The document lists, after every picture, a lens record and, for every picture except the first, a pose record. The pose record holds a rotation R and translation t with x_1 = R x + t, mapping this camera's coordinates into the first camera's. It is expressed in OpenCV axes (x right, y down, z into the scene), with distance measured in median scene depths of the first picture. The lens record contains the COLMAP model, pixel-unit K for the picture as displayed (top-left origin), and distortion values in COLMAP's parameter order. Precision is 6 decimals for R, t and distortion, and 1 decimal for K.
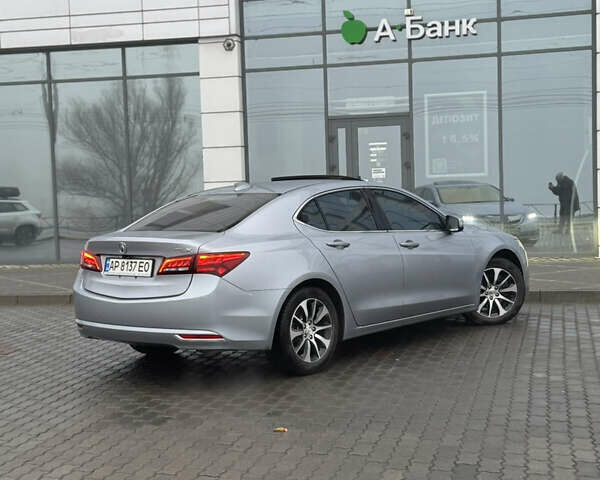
lens RADIAL K [[1025.3, 0, 300.1], [0, 1025.3, 246.3], [0, 0, 1]] dist [0.148658, -0.034720]
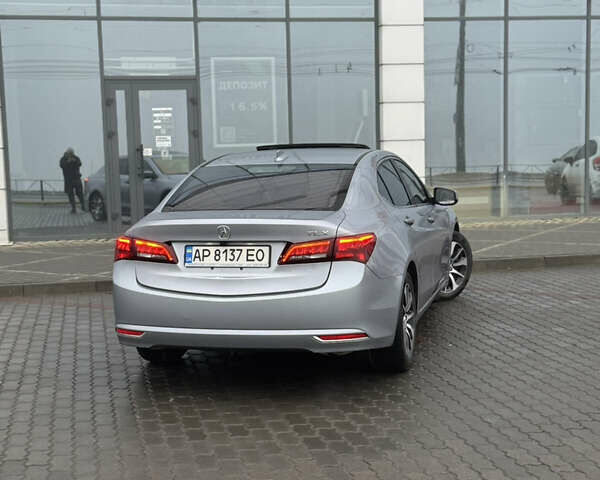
lens RADIAL K [[1025.3, 0, 300.1], [0, 1025.3, 246.3], [0, 0, 1]] dist [0.148658, -0.034720]
pose [[0.895620, -0.035173, 0.443428, -0.444733], [0.022306, 0.999166, 0.034201, -0.012906], [-0.444261, -0.020740, 0.895657, 0.243417]]
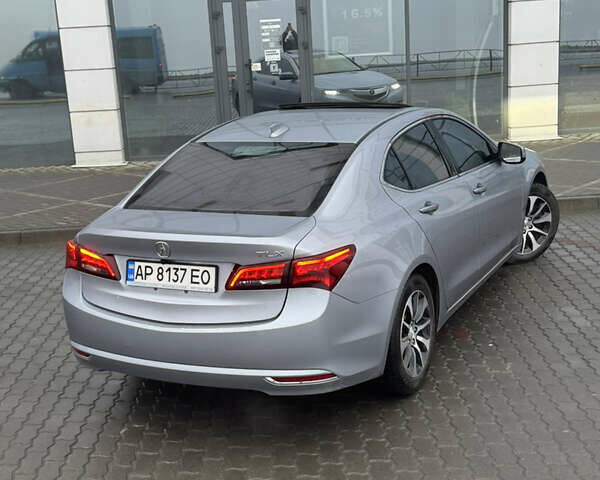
lens RADIAL K [[952.1, 0, 300.0], [0, 952.1, 240.0], [0, 0, 1]] dist [0.159513, 0.039598]
pose [[0.967347, -0.080301, 0.240399, -0.220586], [0.041019, 0.985581, 0.164158, -0.096578], [-0.250115, -0.148936, 0.956693, 0.362469]]
